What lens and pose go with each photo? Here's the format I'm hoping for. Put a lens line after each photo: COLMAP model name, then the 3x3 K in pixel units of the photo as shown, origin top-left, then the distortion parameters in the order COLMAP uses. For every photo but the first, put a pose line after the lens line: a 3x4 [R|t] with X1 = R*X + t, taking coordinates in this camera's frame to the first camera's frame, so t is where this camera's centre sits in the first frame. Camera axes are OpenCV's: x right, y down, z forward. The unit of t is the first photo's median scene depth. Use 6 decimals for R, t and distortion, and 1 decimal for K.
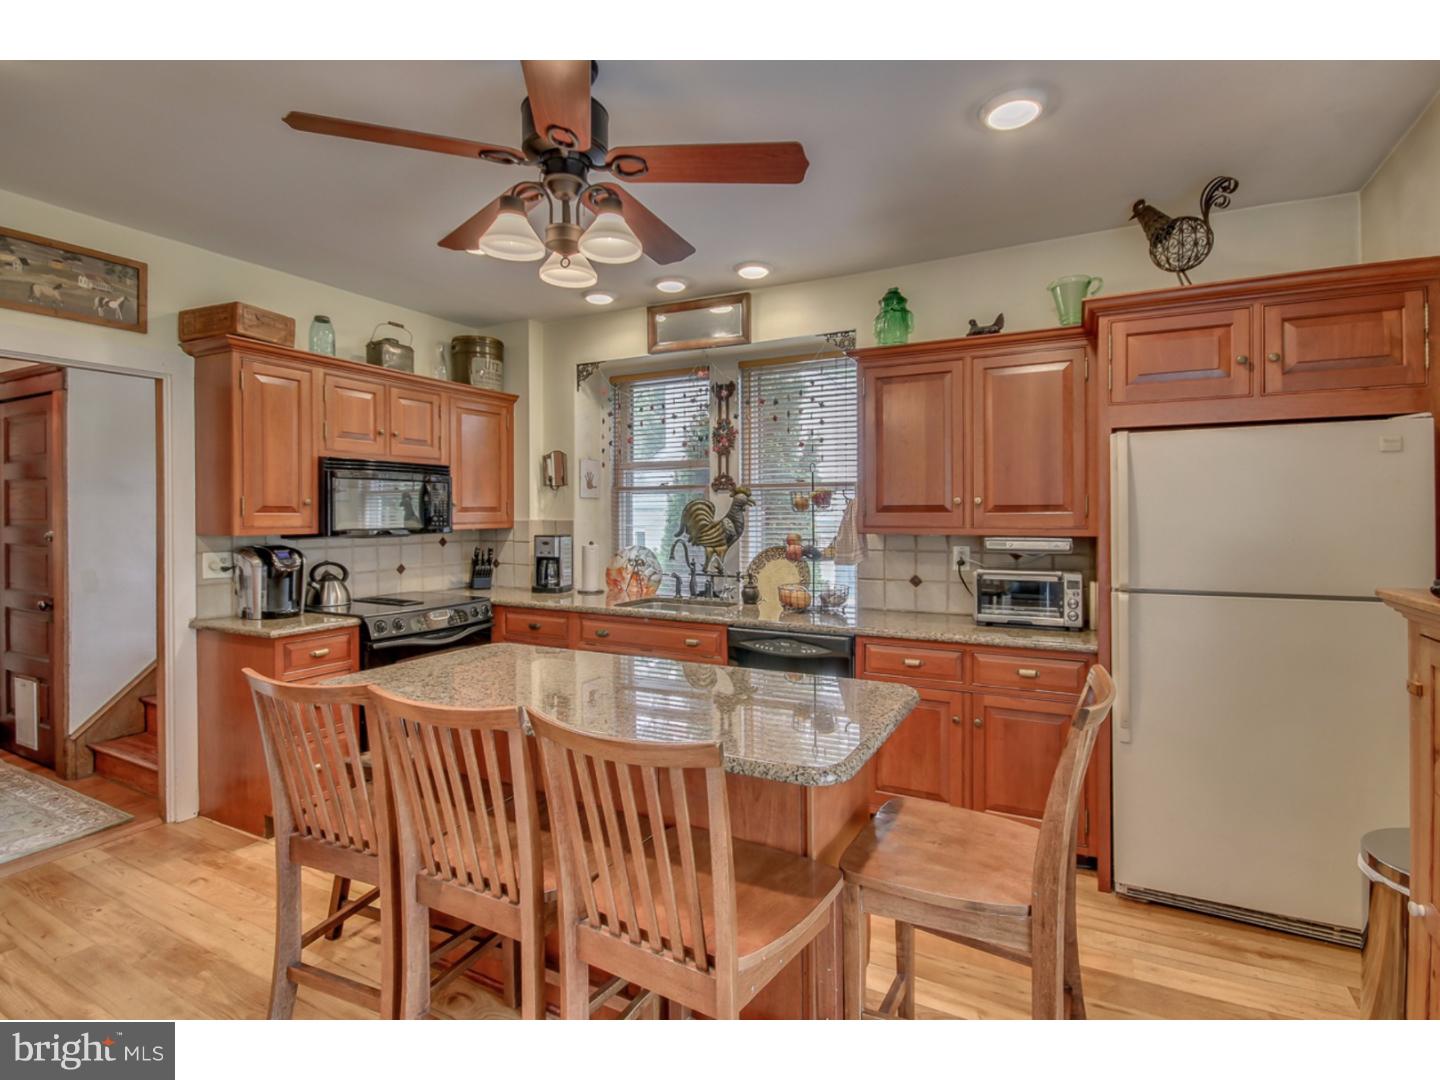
lens RADIAL K [[685.7, 0, 723.8], [0, 685.7, 489.5], [0, 0, 1]] dist [0.003019, 0.000061]
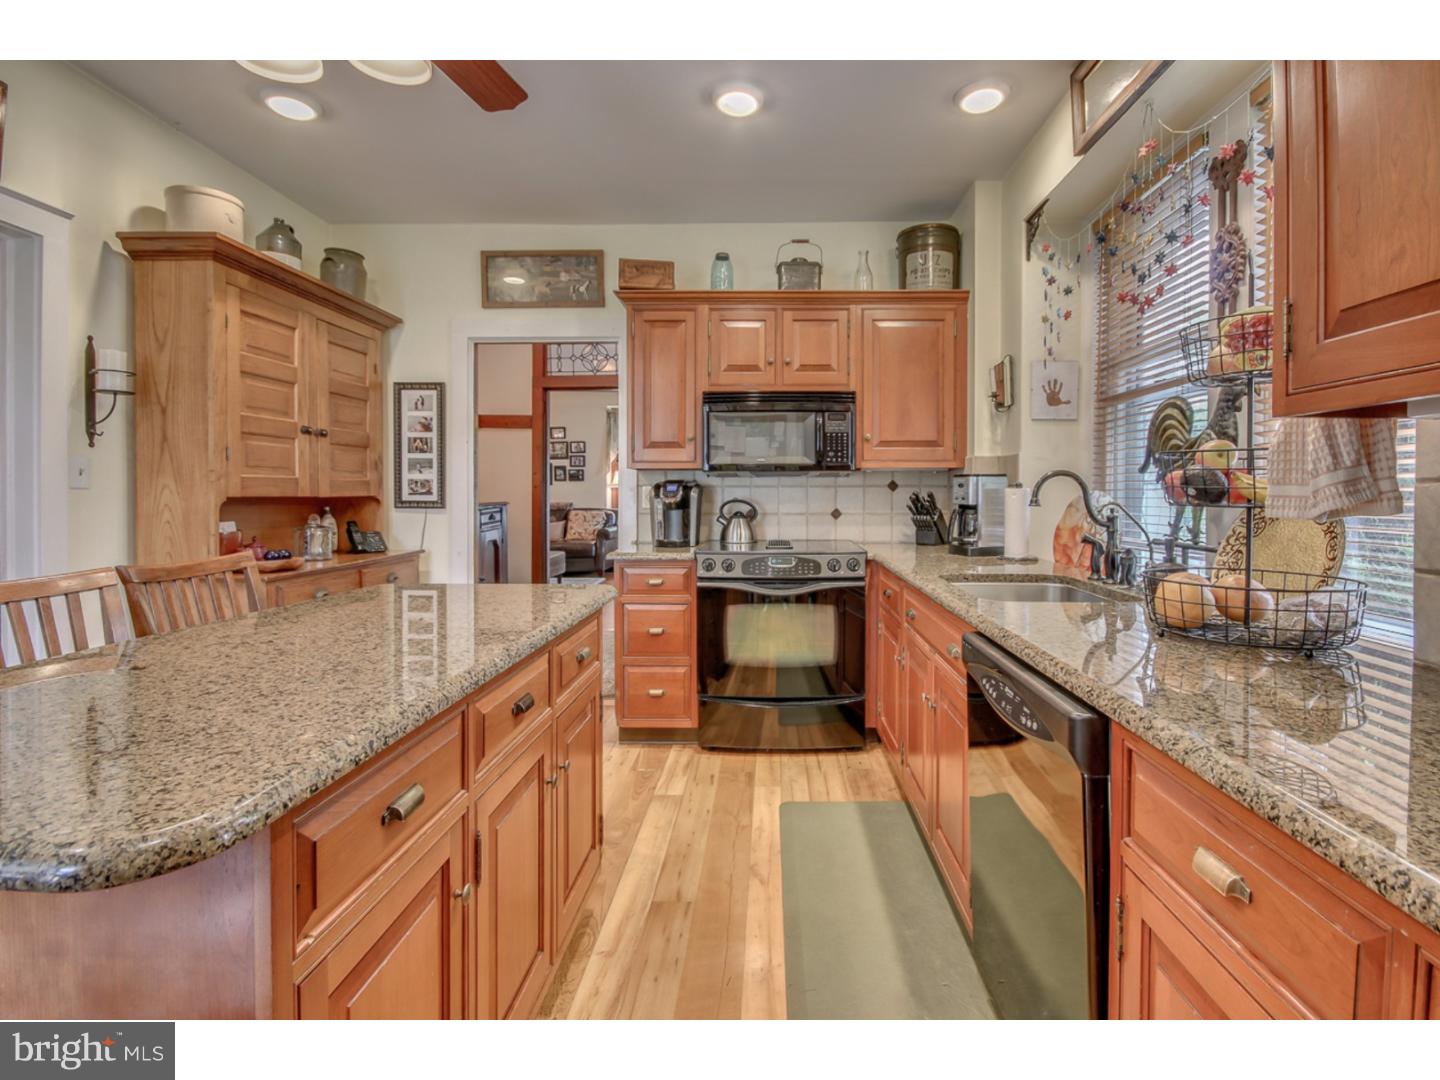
lens RADIAL K [[685.7, 0, 723.8], [0, 685.7, 489.5], [0, 0, 1]] dist [0.003019, 0.000061]
pose [[0.463082, 0.004582, -0.886304, 0.291438], [0.031309, 0.999278, 0.021525, 0.067044], [0.885762, -0.037717, 0.462604, 0.508726]]
